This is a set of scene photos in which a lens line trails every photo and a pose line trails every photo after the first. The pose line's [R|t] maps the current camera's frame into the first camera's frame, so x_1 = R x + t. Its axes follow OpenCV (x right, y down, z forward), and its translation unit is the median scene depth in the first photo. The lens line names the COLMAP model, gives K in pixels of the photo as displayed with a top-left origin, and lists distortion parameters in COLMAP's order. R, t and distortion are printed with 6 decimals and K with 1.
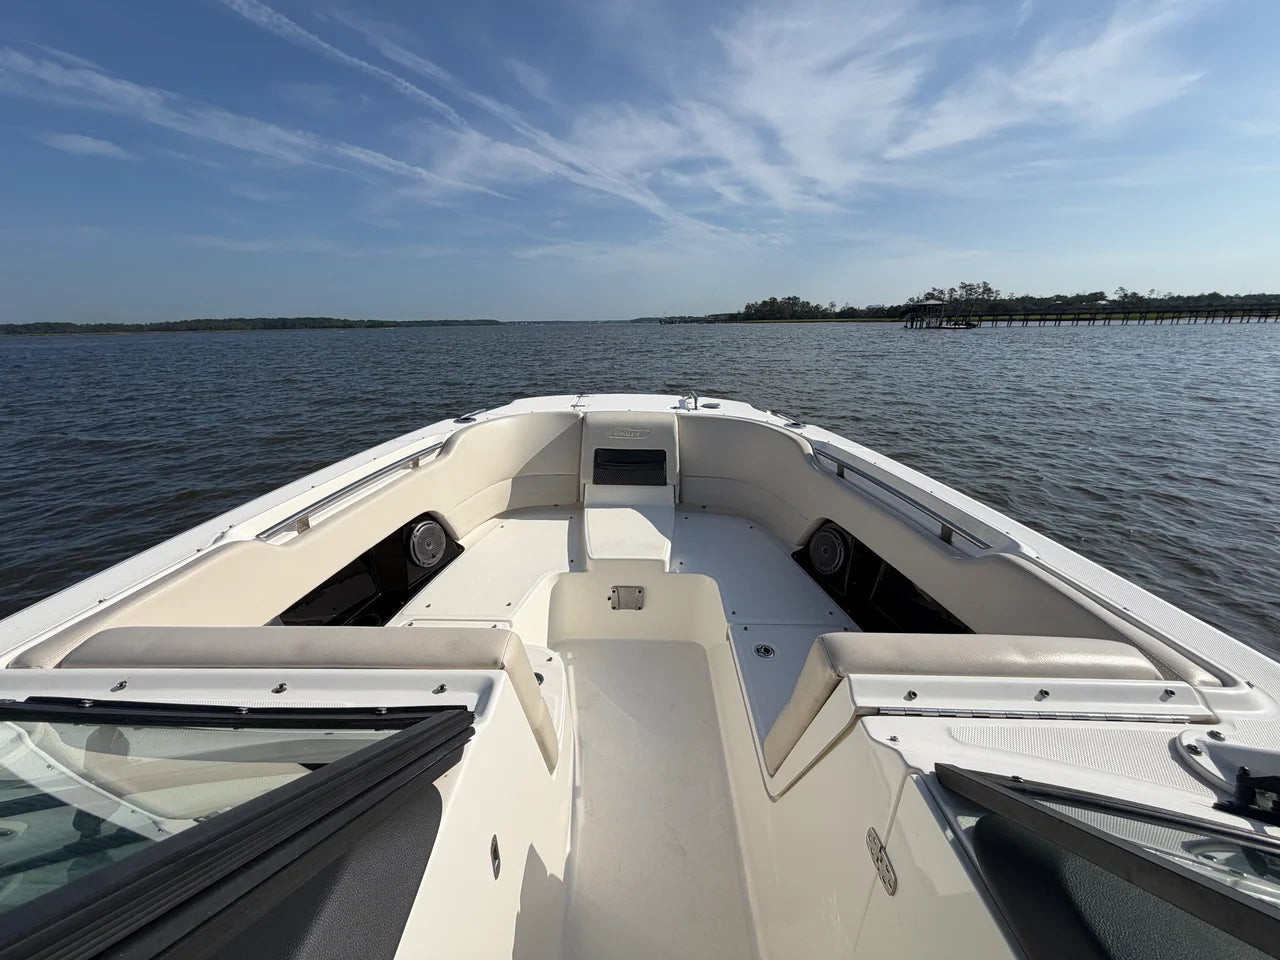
lens RADIAL K [[620.3, 0, 640.0], [0, 620.3, 480.0], [0, 0, 1]] dist [0.015845, 0.000224]
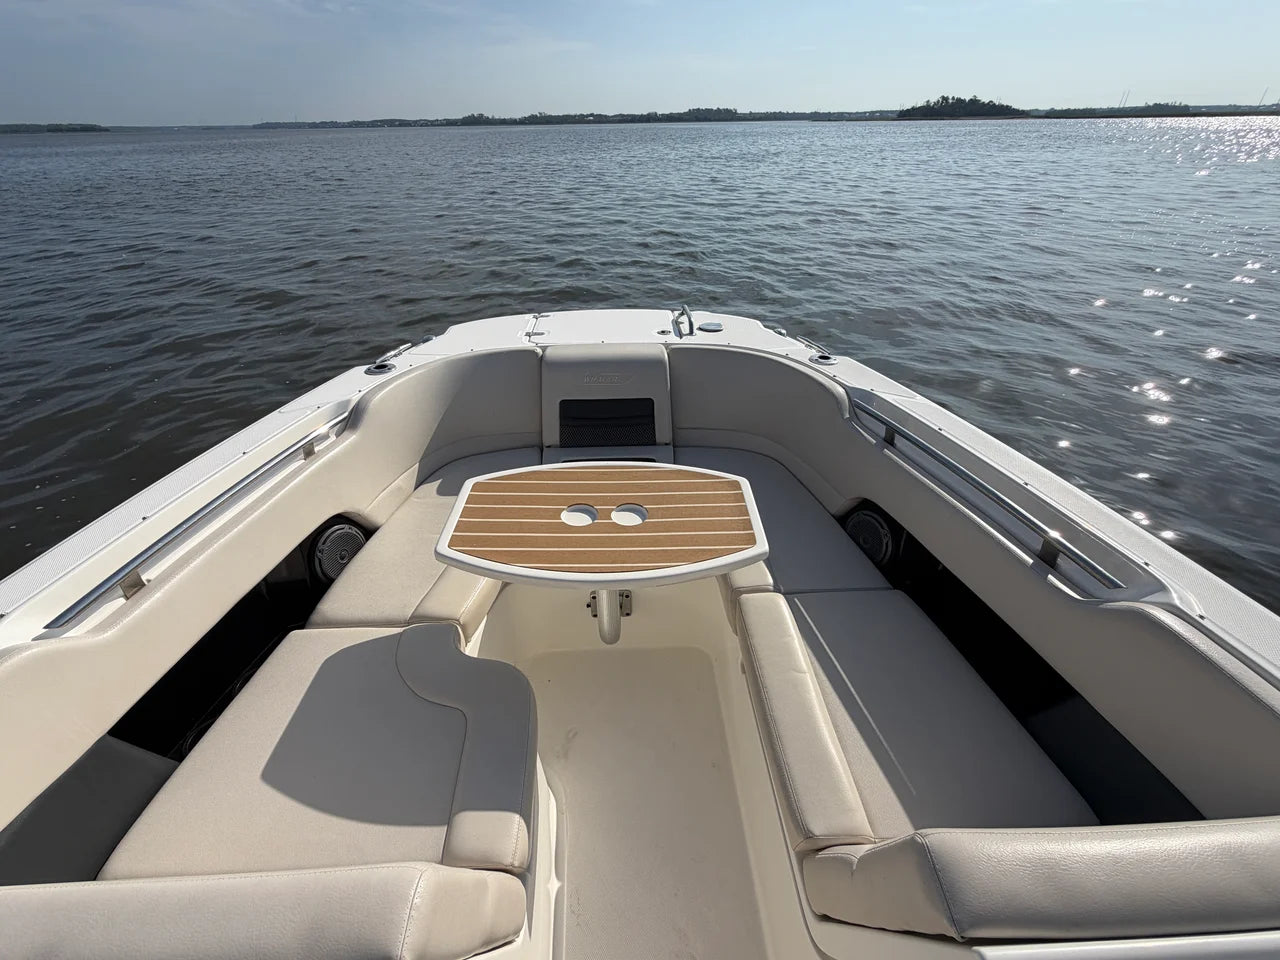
lens RADIAL K [[620.3, 0, 640.0], [0, 620.3, 480.0], [0, 0, 1]] dist [0.015845, 0.000224]
pose [[0.998690, -0.035447, 0.036907, -0.008036], [0.025761, 0.971430, 0.235925, -0.141452], [-0.044215, -0.234666, 0.971070, 0.259230]]
